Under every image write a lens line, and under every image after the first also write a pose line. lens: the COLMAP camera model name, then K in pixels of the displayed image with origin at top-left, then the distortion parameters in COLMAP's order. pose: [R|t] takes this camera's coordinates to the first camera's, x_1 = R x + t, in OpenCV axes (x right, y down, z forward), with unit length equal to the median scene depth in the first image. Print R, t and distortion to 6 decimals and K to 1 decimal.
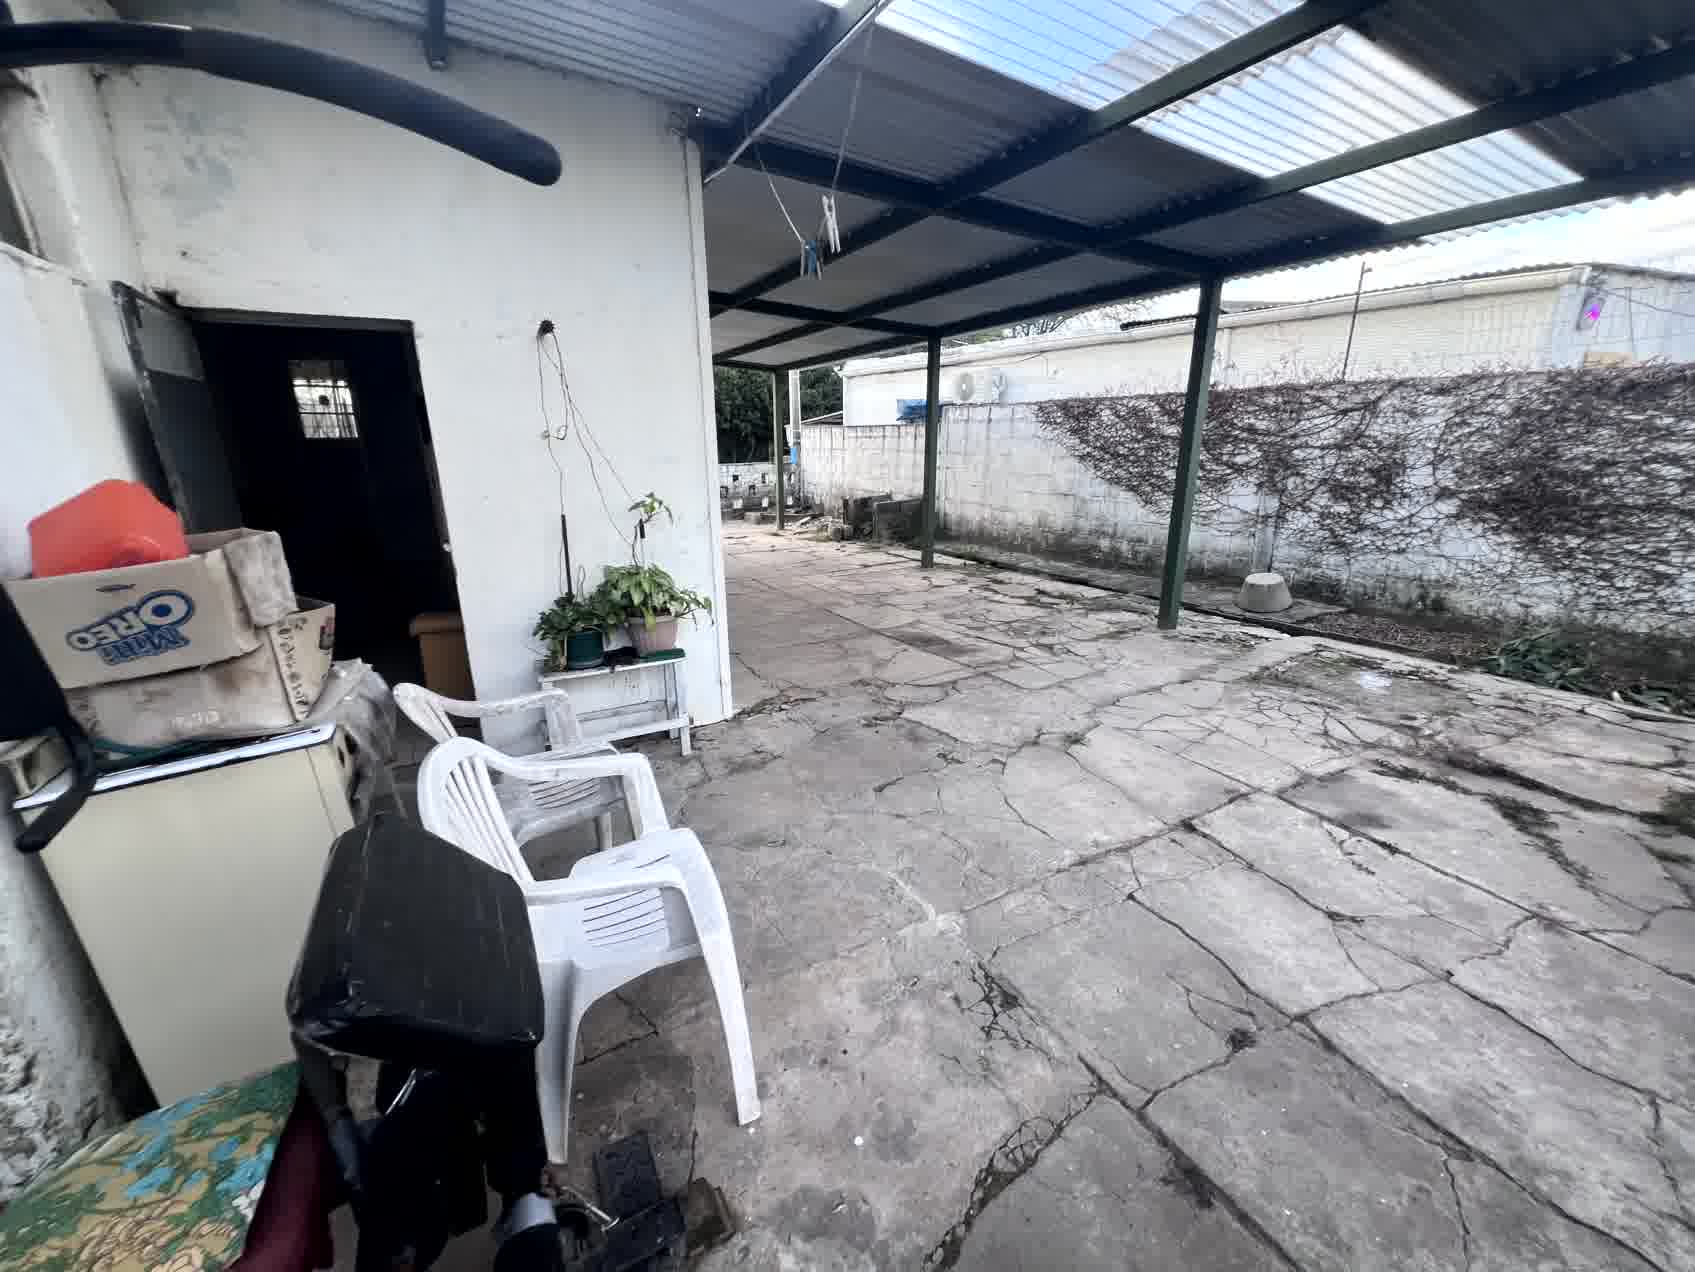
lens RADIAL K [[676.8, 0, 841.5], [0, 676.8, 633.0], [0, 0, 1]] dist [-0.002723, 0.000666]
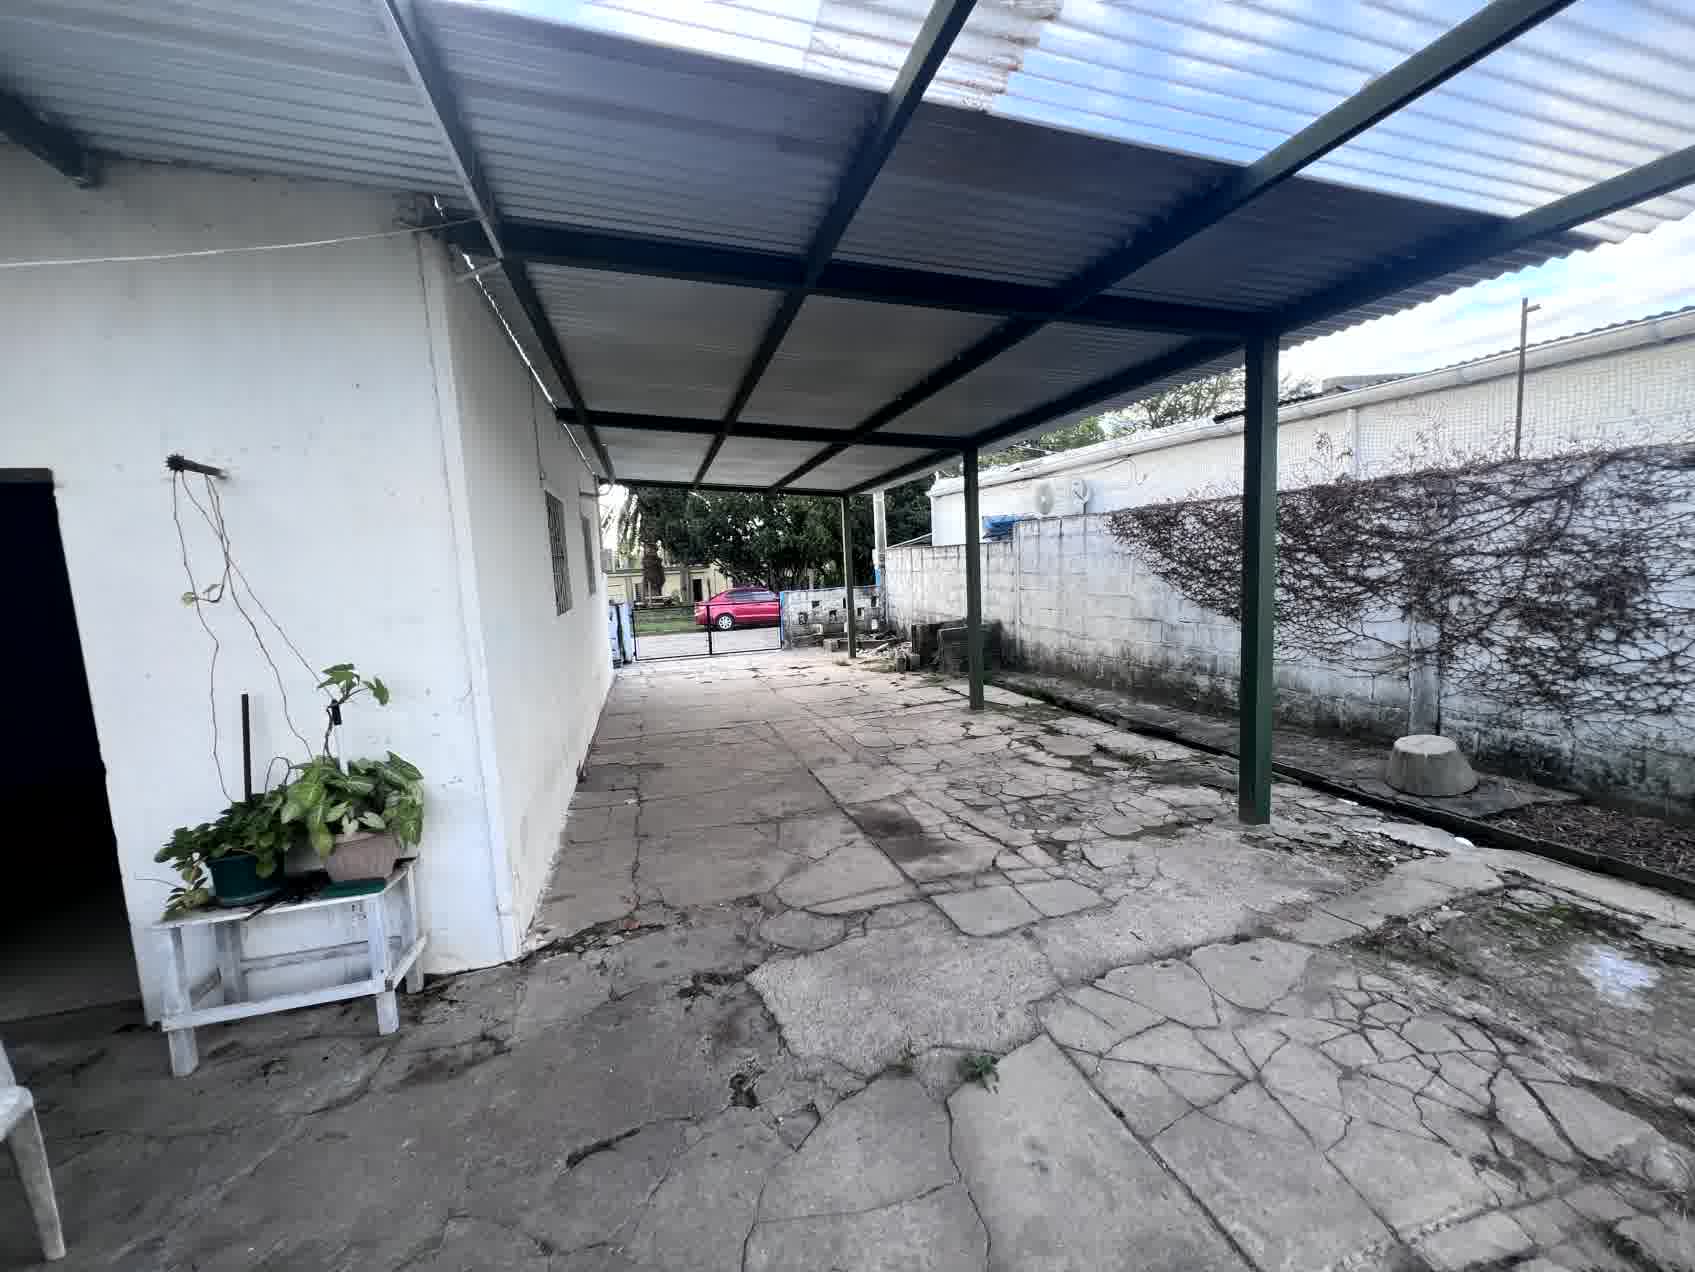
lens RADIAL K [[676.8, 0, 841.5], [0, 676.8, 633.0], [0, 0, 1]] dist [-0.002723, 0.000666]
pose [[0.974251, -0.015835, -0.224911, 0.221562], [-0.022122, 0.986004, -0.165247, -0.069194], [0.224380, 0.165968, 0.960265, 0.211844]]
